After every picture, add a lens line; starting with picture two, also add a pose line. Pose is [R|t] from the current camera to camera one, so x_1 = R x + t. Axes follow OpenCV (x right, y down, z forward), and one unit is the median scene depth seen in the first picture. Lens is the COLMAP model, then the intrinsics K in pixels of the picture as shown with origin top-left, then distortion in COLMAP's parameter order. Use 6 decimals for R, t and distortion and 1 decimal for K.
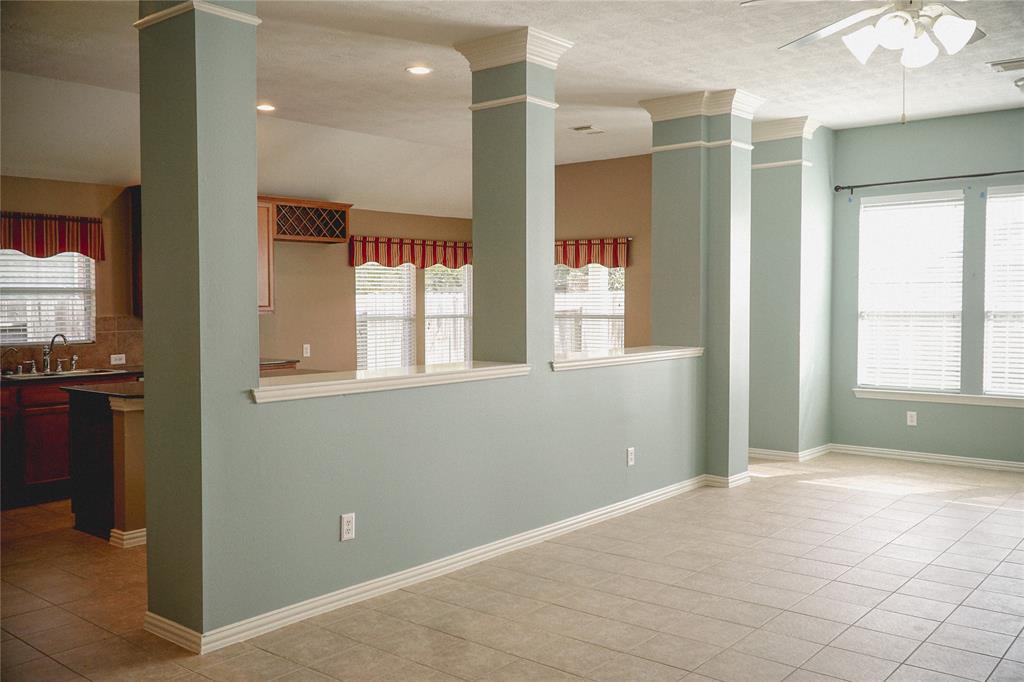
lens RADIAL K [[906.1, 0, 505.4], [0, 906.1, 337.3], [0, 0, 1]] dist [0.019985, 0.017564]
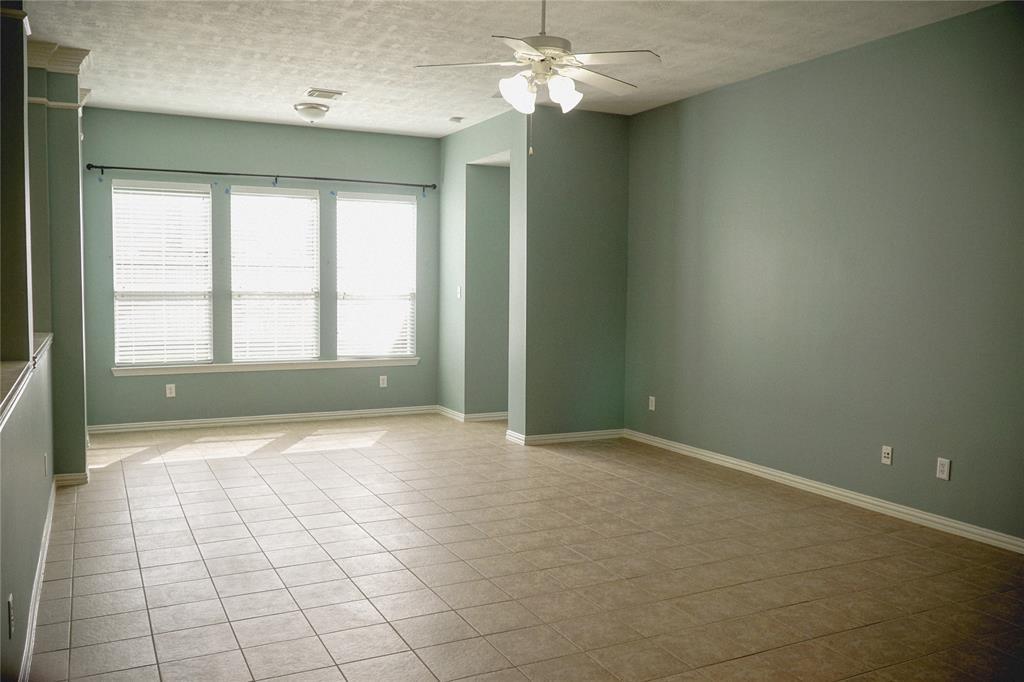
lens RADIAL K [[862.3, 0, 508.0], [0, 862.3, 339.6], [0, 0, 1]] dist [0.008581, 0.014451]
pose [[0.421399, -0.050636, 0.905461, -0.328767], [0.024340, 0.998712, 0.044523, -0.007909], [-0.906549, 0.003277, 0.422088, 0.212281]]
